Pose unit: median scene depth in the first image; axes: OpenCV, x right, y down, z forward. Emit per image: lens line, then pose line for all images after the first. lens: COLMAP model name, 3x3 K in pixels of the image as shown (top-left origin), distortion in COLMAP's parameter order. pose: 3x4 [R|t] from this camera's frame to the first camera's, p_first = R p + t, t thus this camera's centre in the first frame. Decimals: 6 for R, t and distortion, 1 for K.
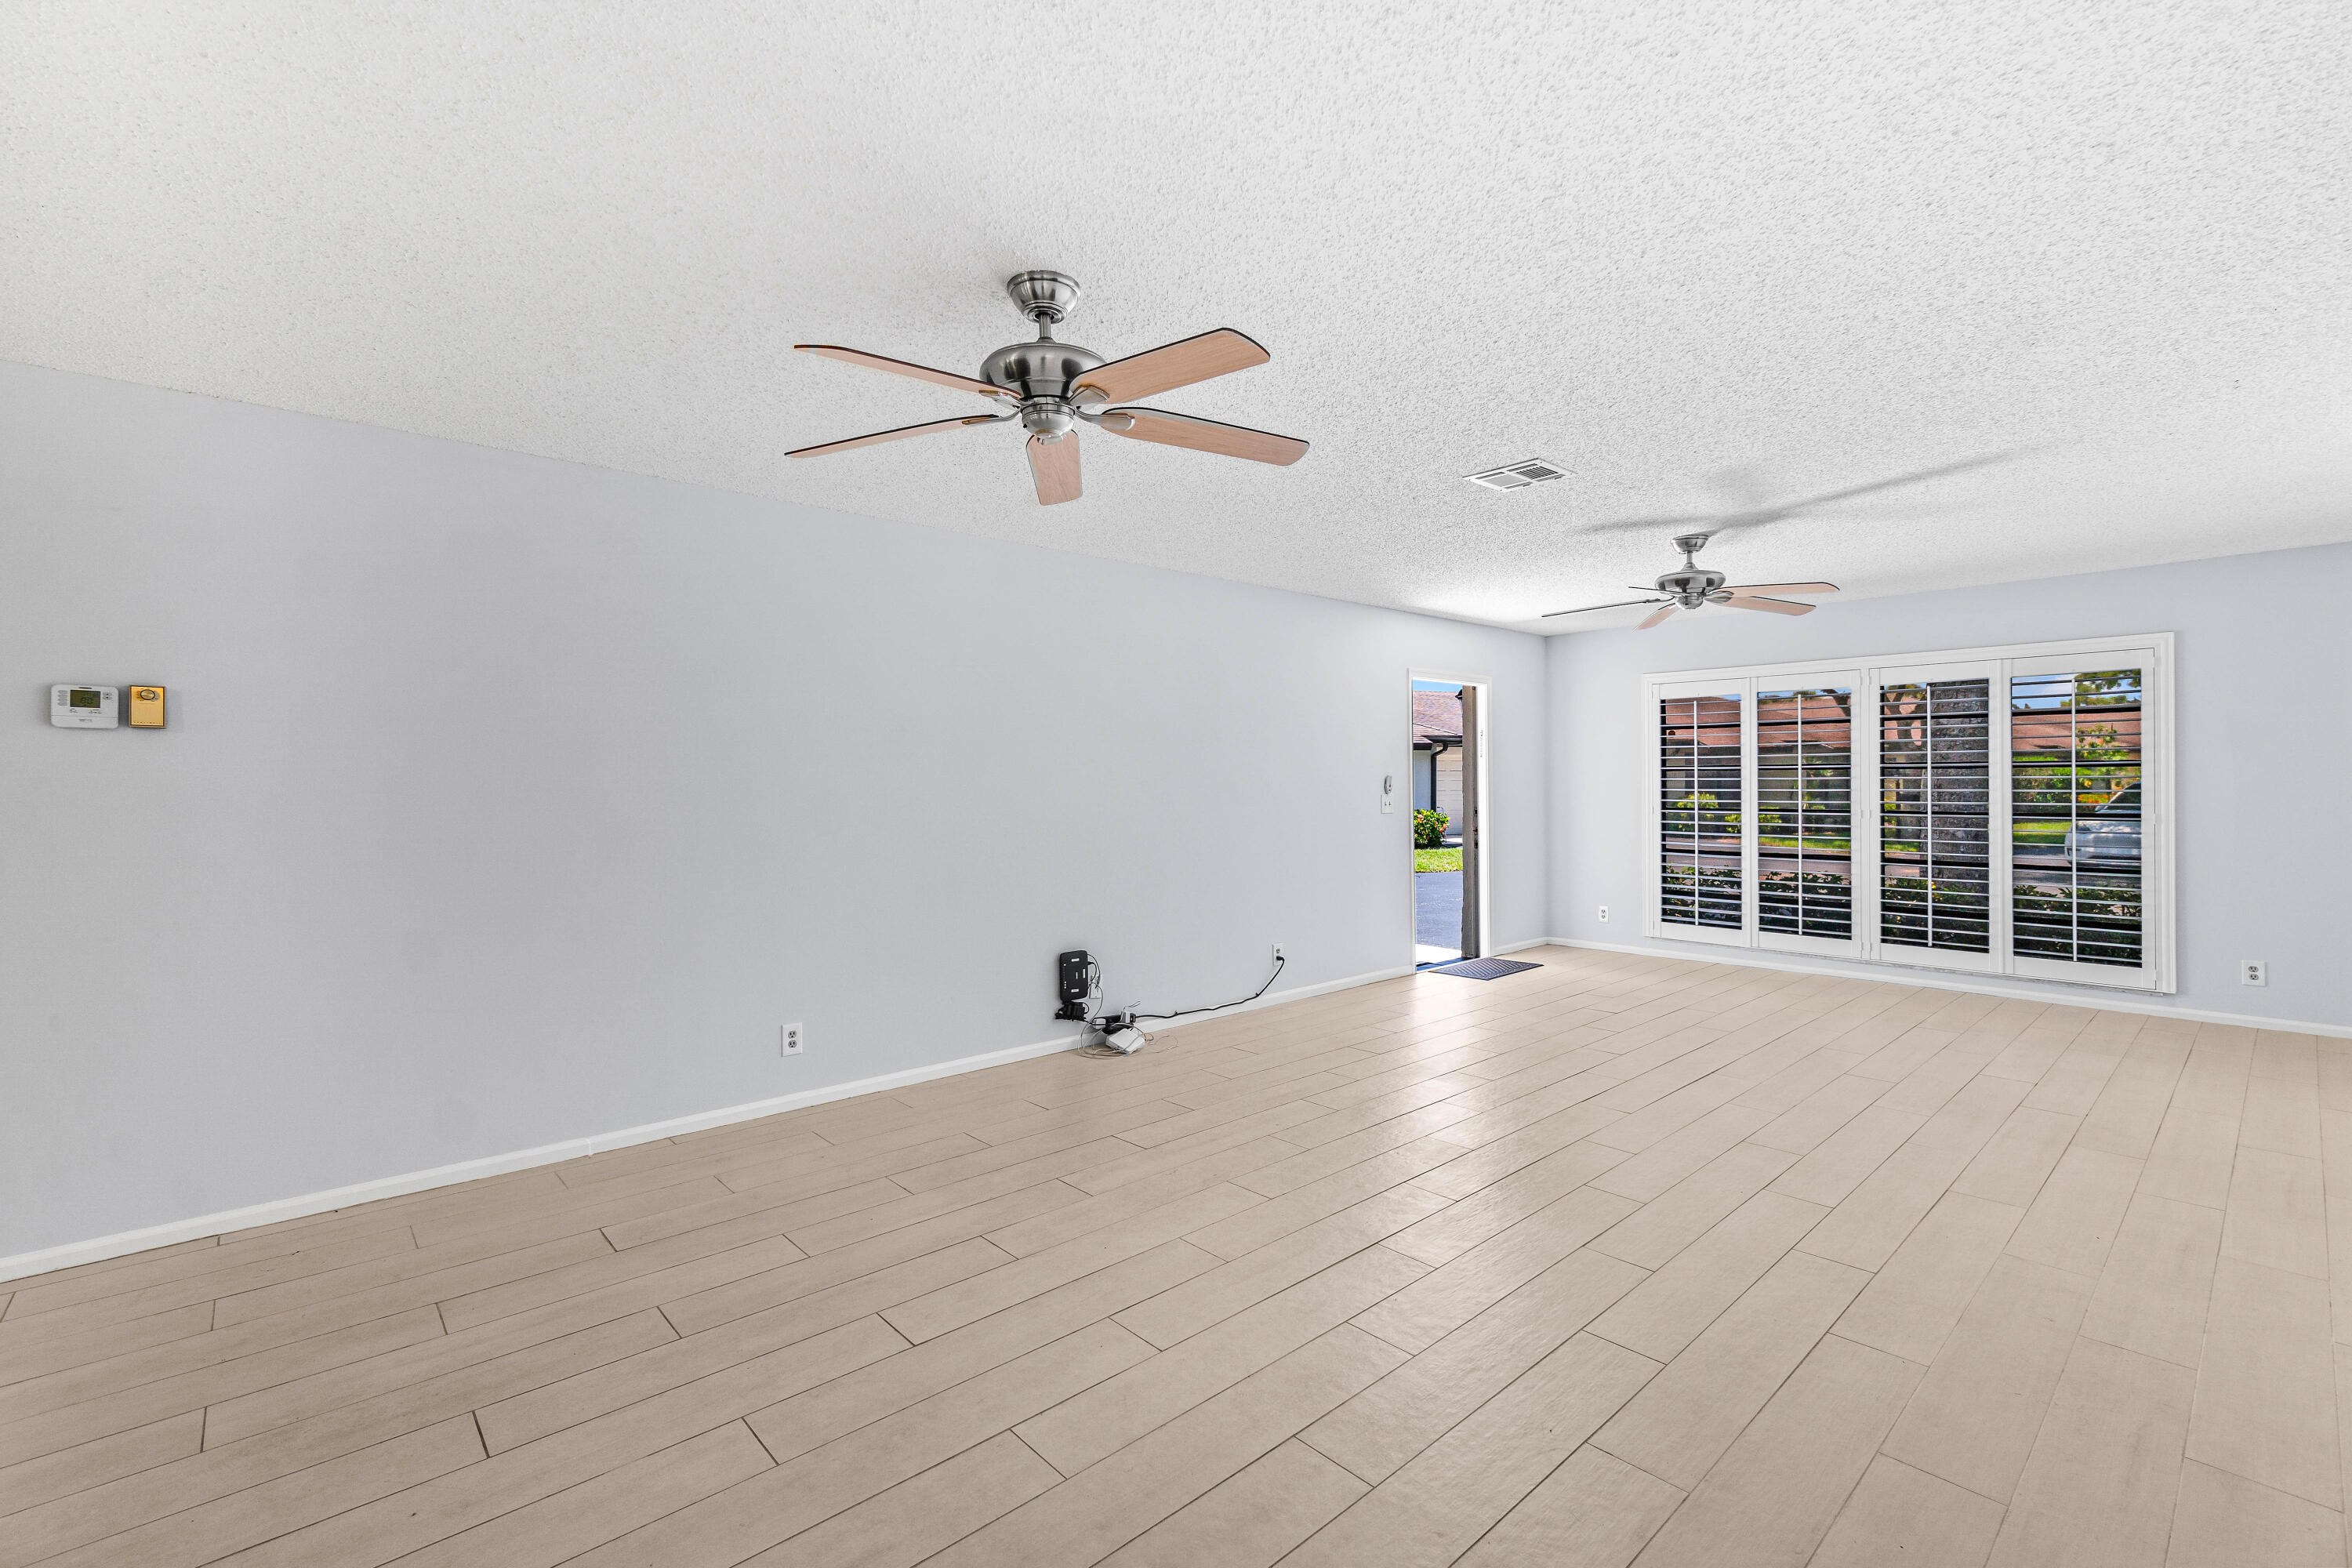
lens RADIAL K [[1036.3, 0, 1182.4], [0, 1036.3, 782.1], [0, 0, 1]] dist [-0.003038, -0.000215]
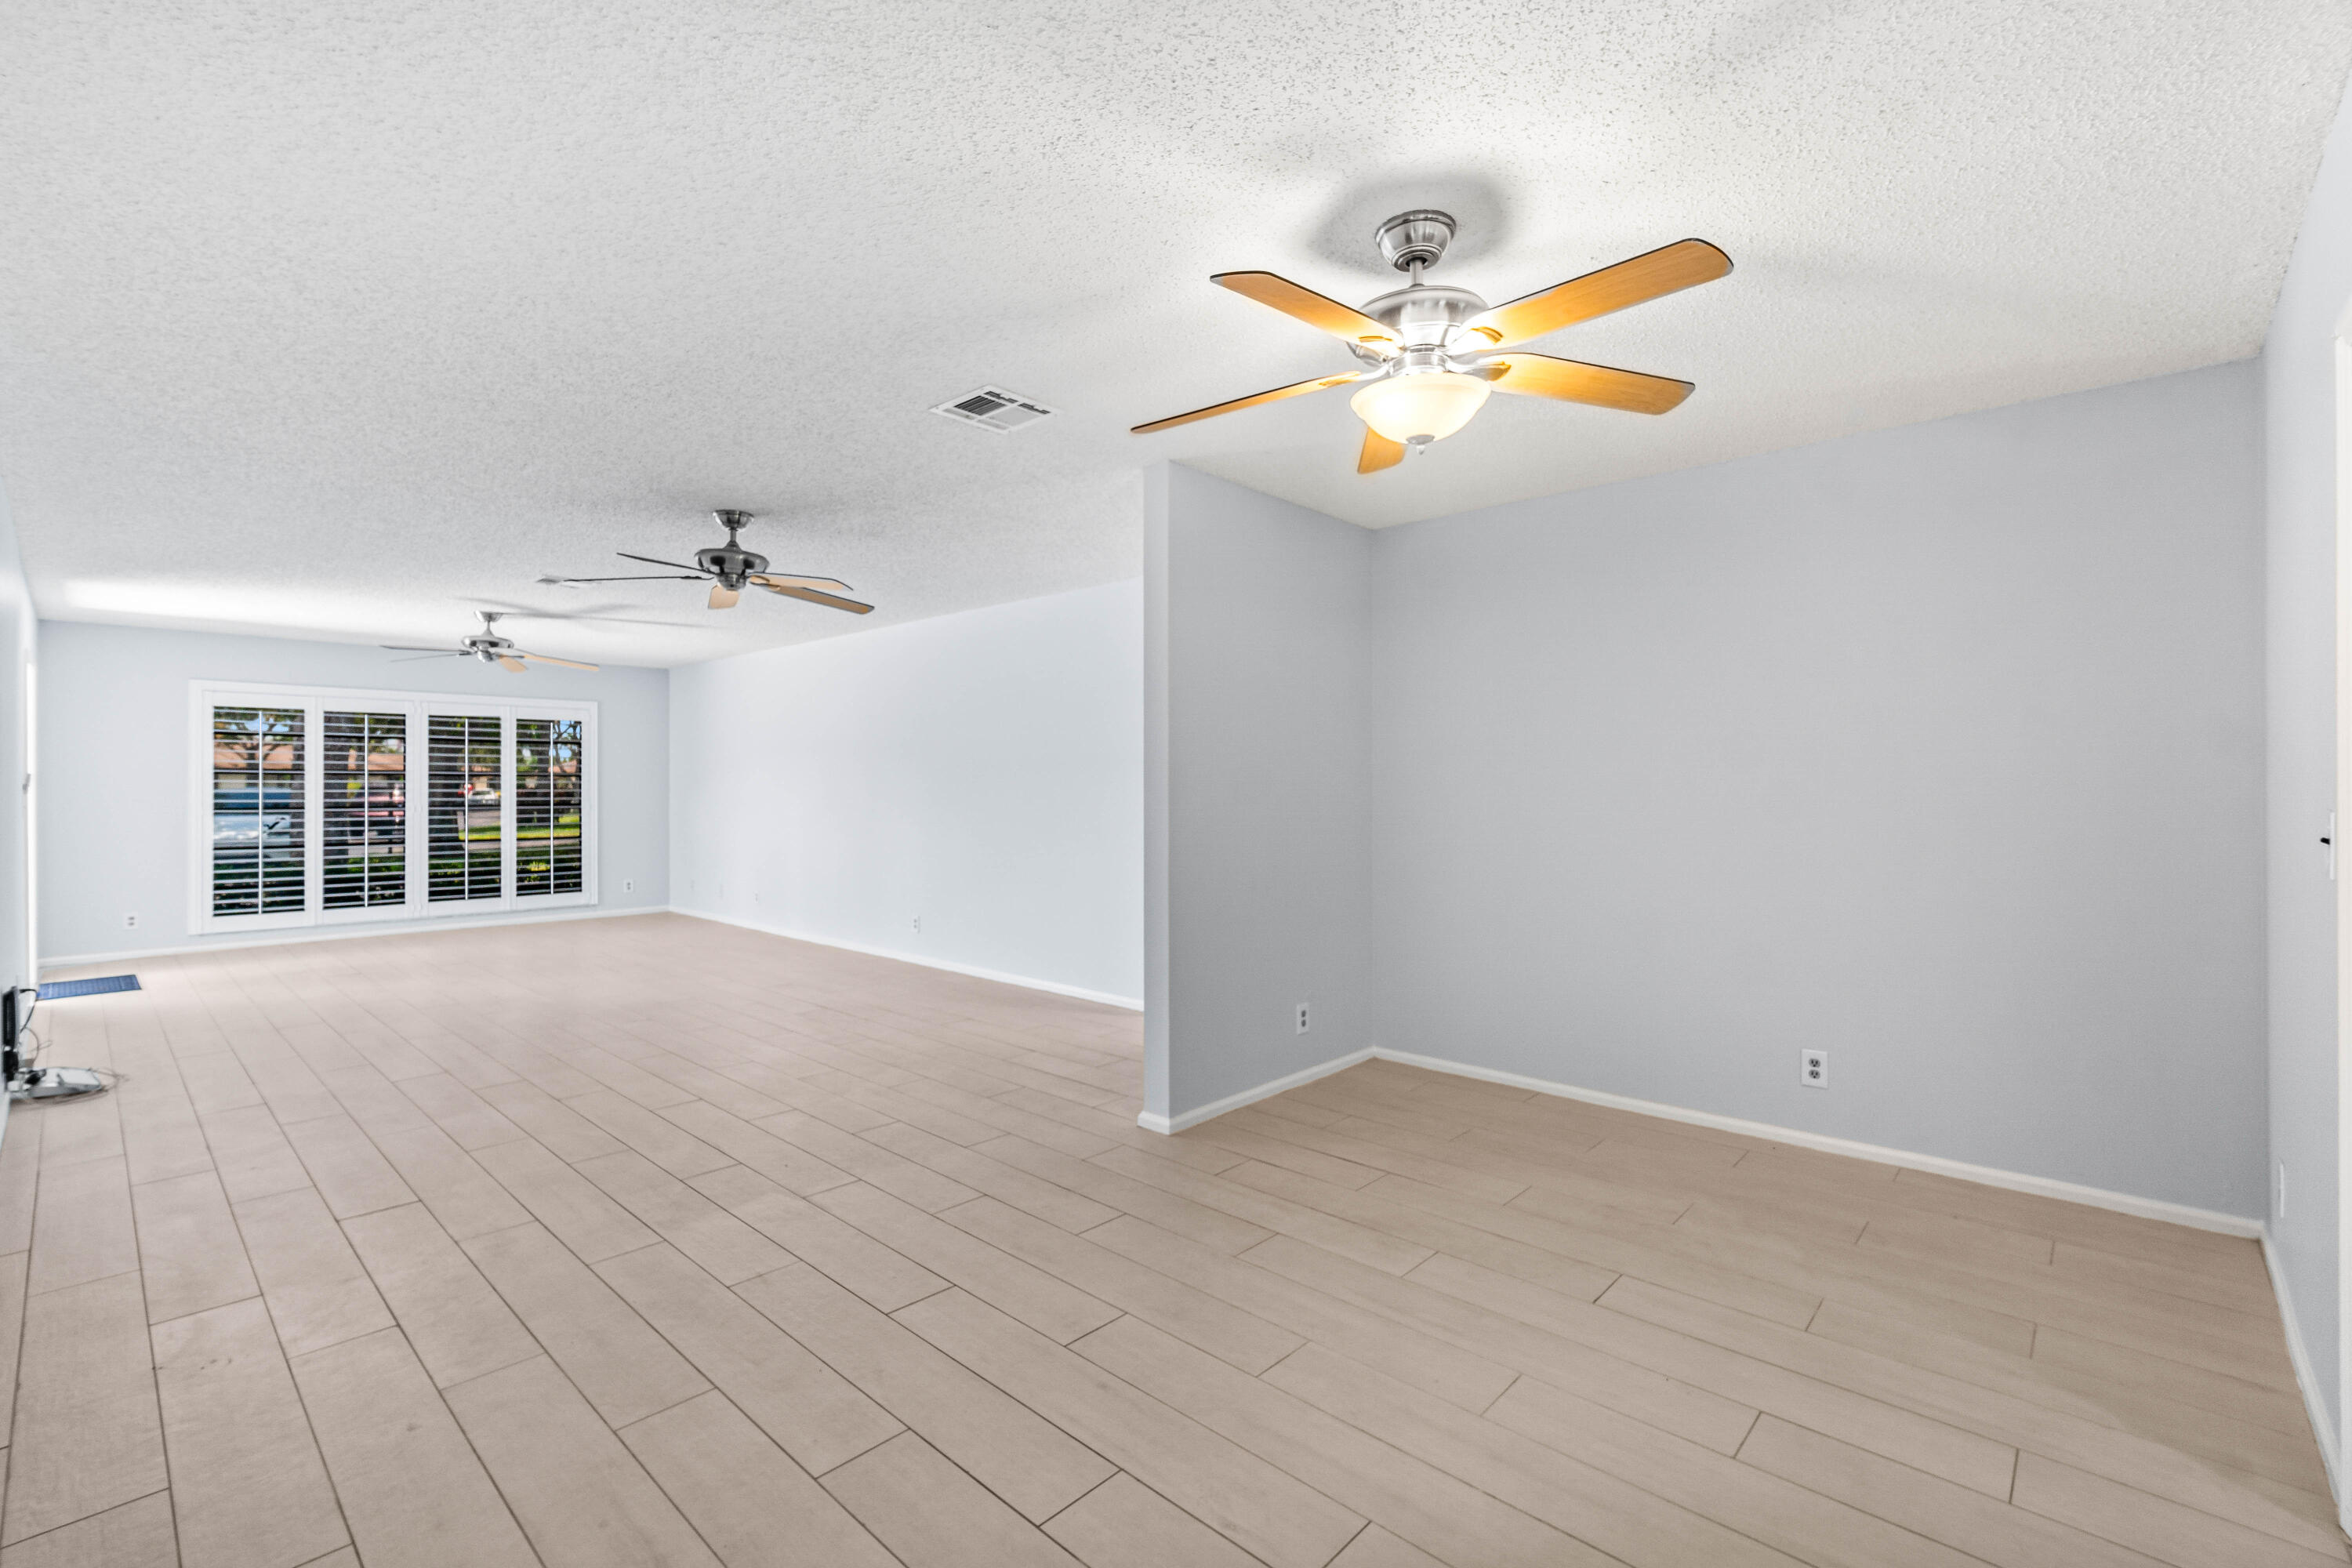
lens RADIAL K [[1036.3, 0, 1182.4], [0, 1036.3, 782.1], [0, 0, 1]] dist [-0.003038, -0.000215]
pose [[-0.090200, 0.008109, 0.995891, -0.766287], [0.001525, 0.999967, -0.008004, 0.008194], [-0.995922, 0.000797, -0.090210, 0.127141]]
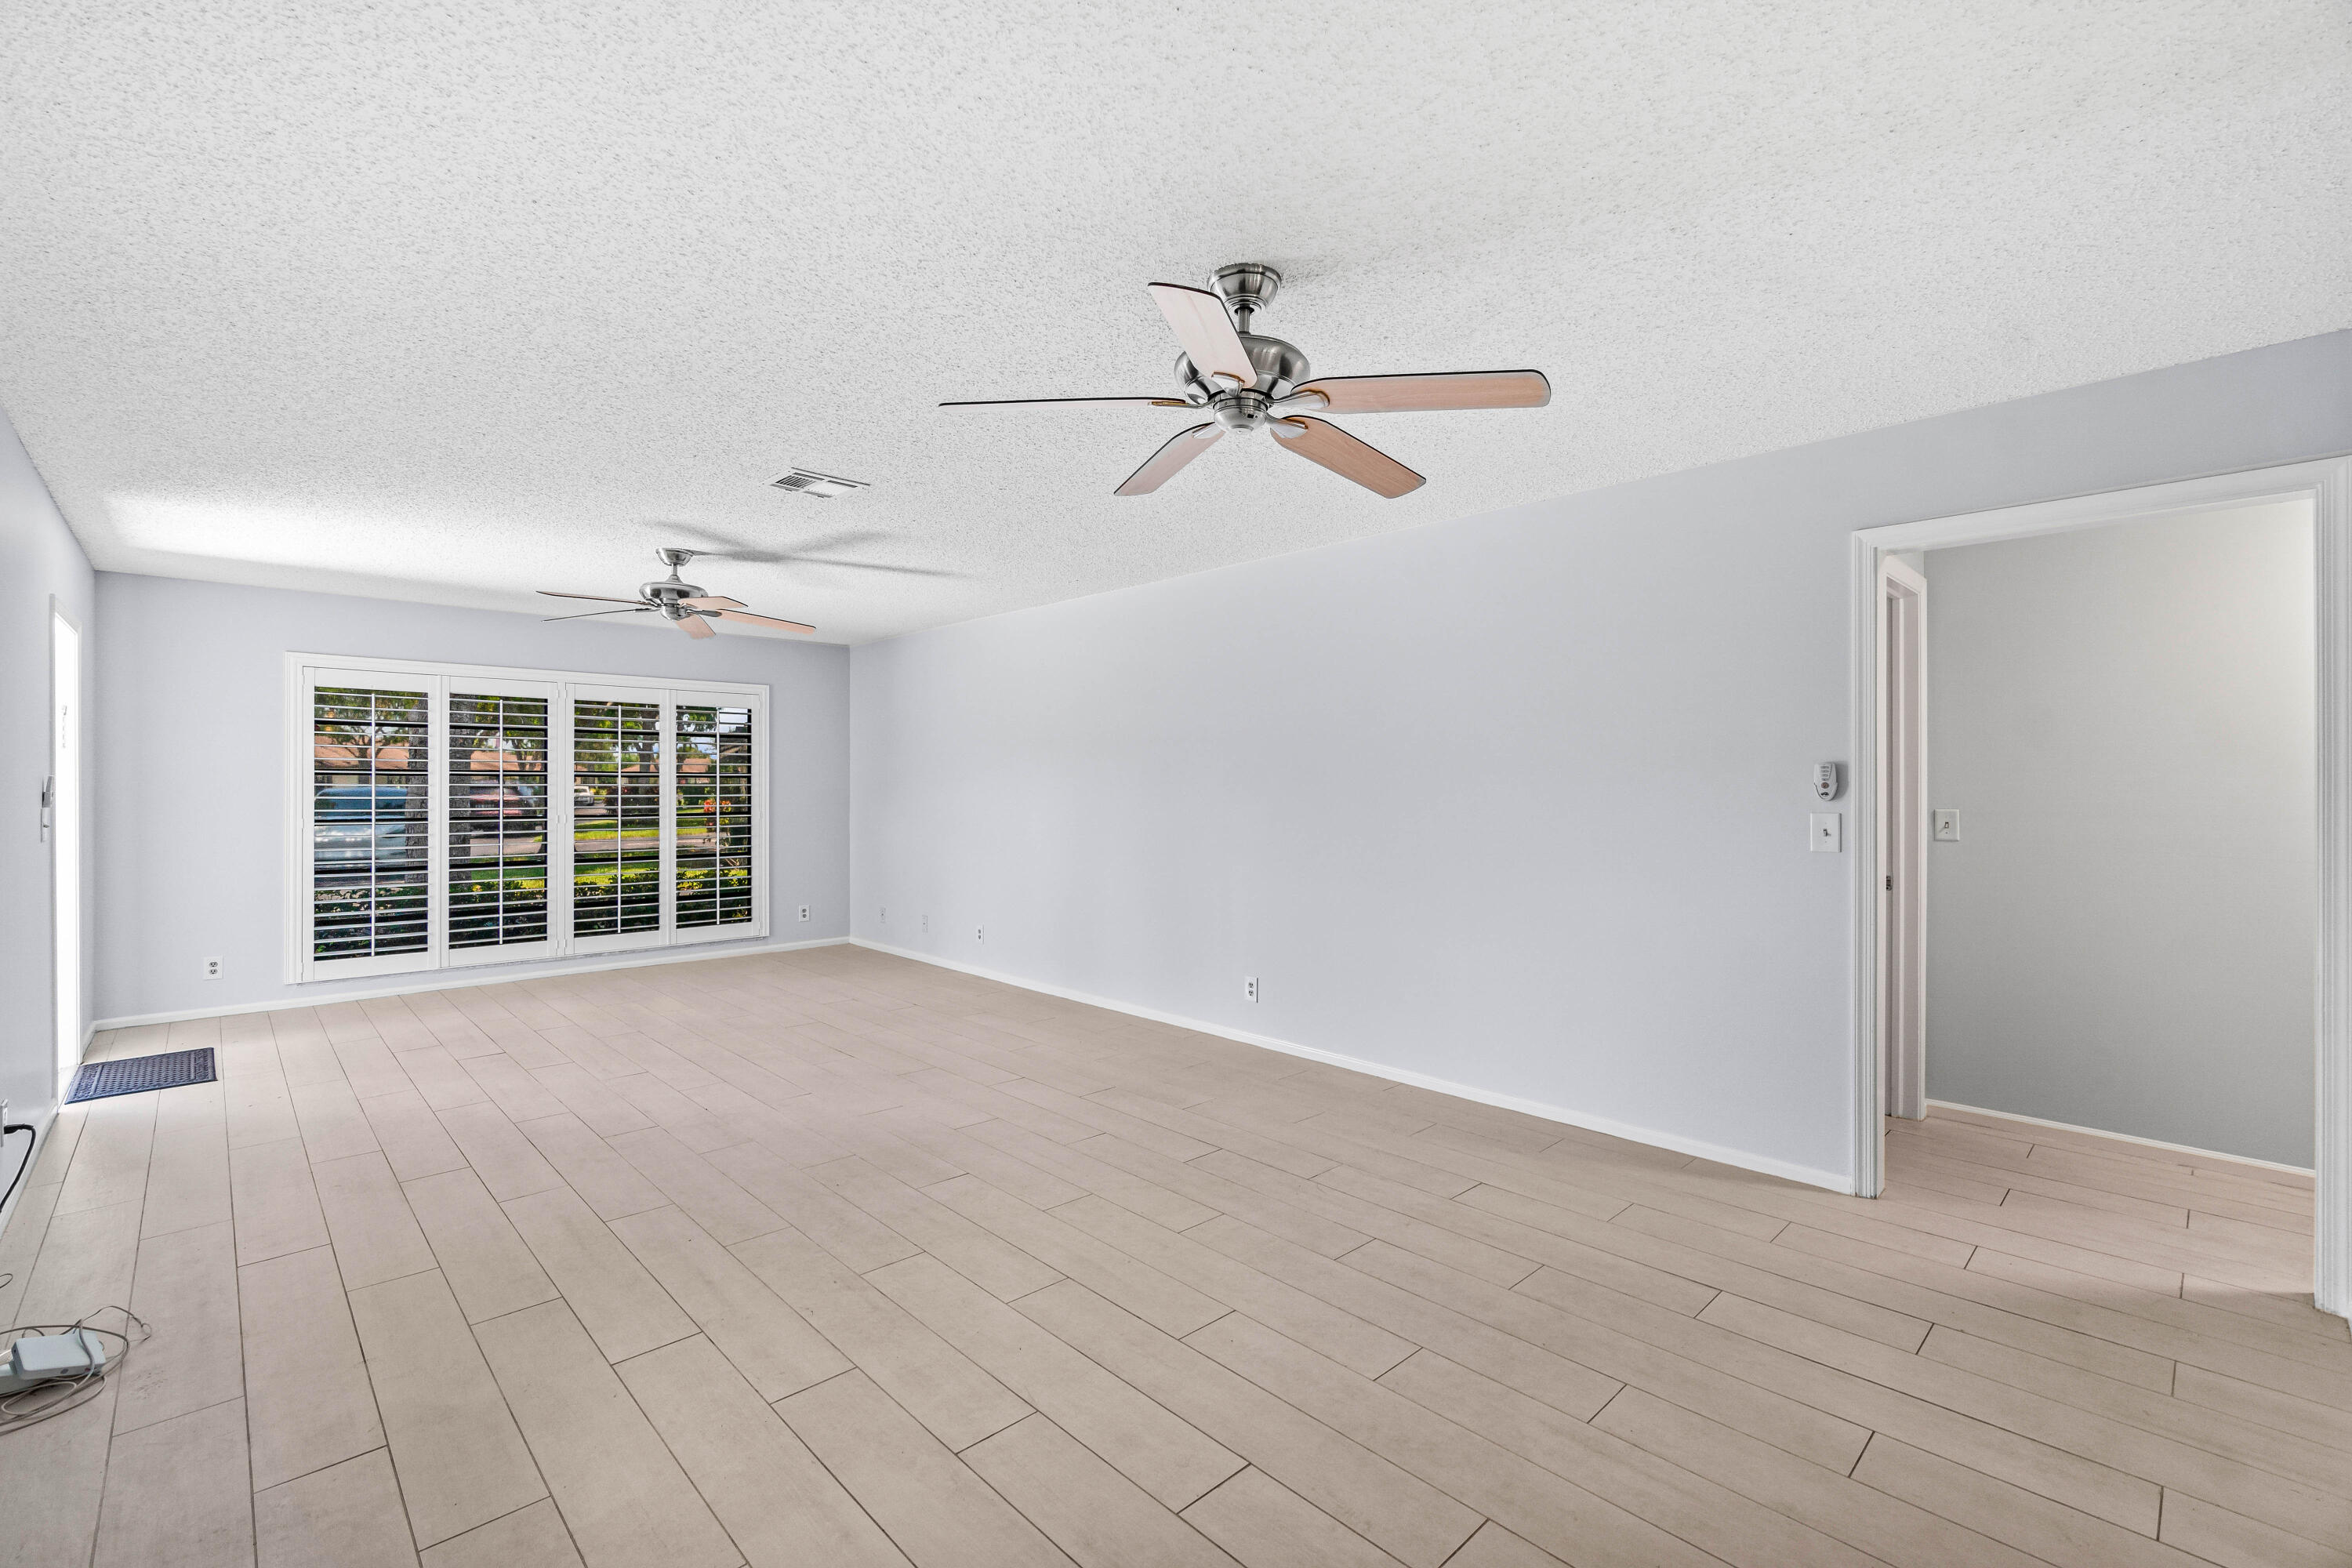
lens RADIAL K [[1012.2, 0, 1176.0], [0, 1012.2, 784.0], [0, 0, 1]] dist [-0.010316, 0.000034]
pose [[-0.035731, 0.004738, 0.999350, -0.396203], [-0.001195, 0.999988, -0.004784, -0.001353], [-0.999361, -0.001365, -0.035725, 0.400818]]
